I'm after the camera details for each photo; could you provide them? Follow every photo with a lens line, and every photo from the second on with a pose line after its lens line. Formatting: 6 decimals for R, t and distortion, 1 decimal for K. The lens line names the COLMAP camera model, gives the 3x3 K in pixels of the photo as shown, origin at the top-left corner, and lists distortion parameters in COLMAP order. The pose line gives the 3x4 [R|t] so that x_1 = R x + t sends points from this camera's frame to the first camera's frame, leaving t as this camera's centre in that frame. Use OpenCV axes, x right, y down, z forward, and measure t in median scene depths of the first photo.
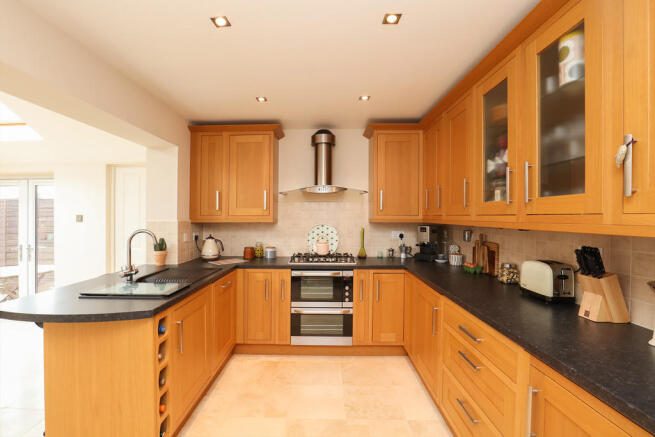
lens RADIAL K [[308.0, 0, 327.5], [0, 308.0, 218.5], [0, 0, 1]] dist [-0.030954, 0.000166]
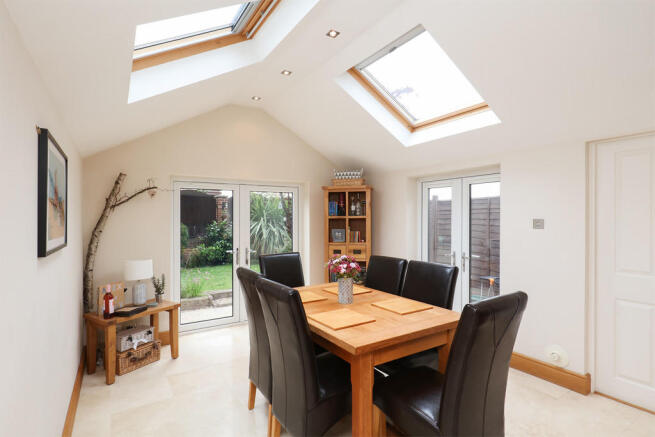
lens RADIAL K [[335.5, 0, 327.5], [0, 335.5, 218.5], [0, 0, 1]] dist [0.001130, 0.000082]
pose [[0.563635, -0.000461, -0.826024, -0.510036], [-0.004263, 0.999985, -0.003467, -0.007913], [0.826013, 0.005475, 0.563624, 0.145306]]
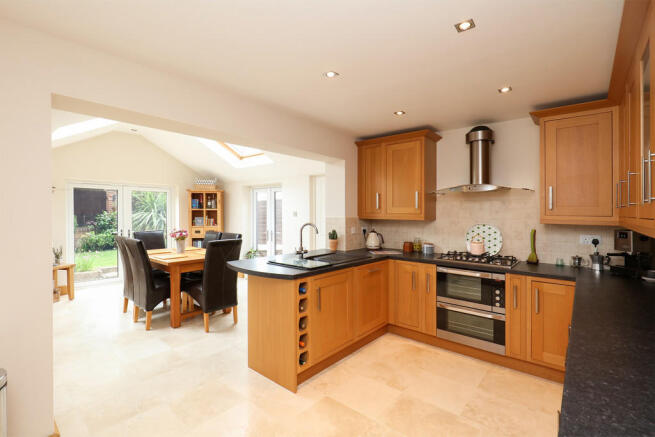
lens RADIAL K [[293.2, 0, 327.5], [0, 293.2, 218.5], [0, 0, 1]] dist [0.000690, -0.000110]
pose [[0.794839, 0.023351, -0.606371, 0.180431], [-0.017044, 0.999724, 0.016157, -0.004756], [0.606581, -0.002508, 0.795018, -0.028959]]
